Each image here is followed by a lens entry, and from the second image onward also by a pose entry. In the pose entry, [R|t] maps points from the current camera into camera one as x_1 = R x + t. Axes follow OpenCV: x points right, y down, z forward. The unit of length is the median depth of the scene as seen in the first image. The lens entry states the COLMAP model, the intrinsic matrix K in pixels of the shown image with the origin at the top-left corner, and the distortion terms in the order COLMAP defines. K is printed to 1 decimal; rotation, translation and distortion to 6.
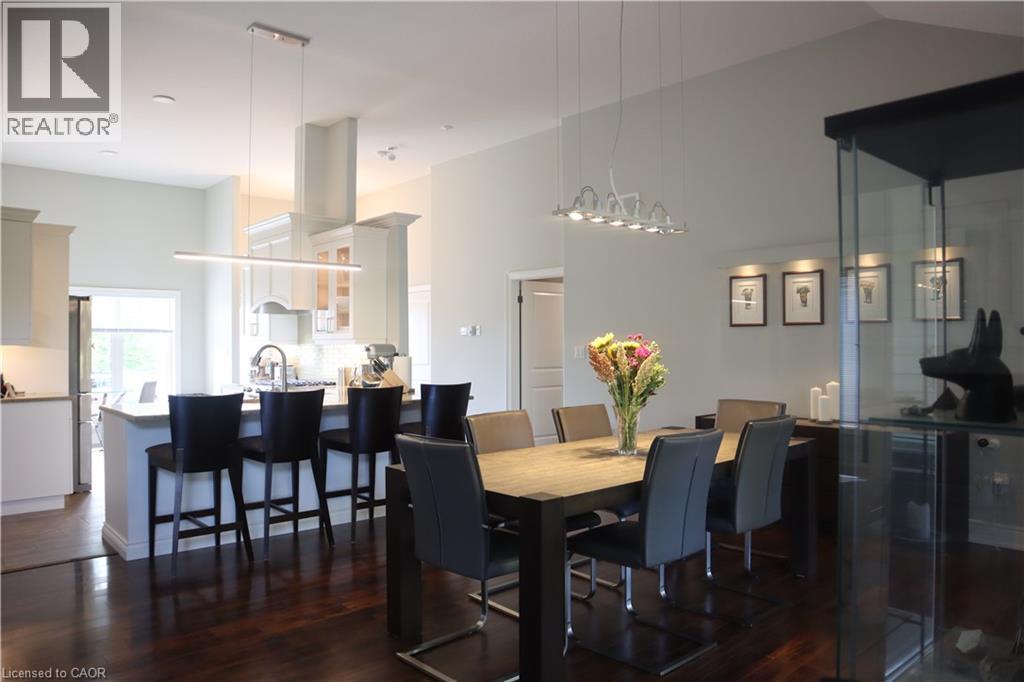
lens RADIAL K [[713.1, 0, 510.9], [0, 713.1, 341.6], [0, 0, 1]] dist [-0.123189, 0.079859]
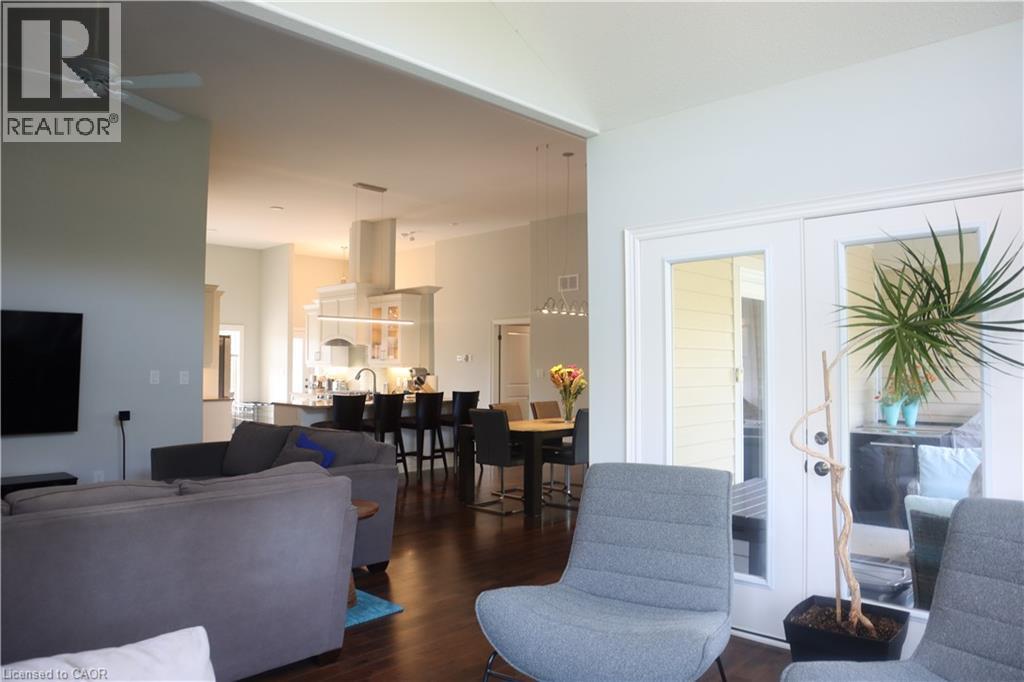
lens RADIAL K [[713.1, 0, 511.1], [0, 713.1, 345.9], [0, 0, 1]] dist [-0.123189, 0.079859]
pose [[0.997449, 0.008751, 0.070847, -0.101679], [-0.007209, 0.999732, -0.021987, -0.013617], [-0.071020, 0.021420, 0.997245, -0.715596]]
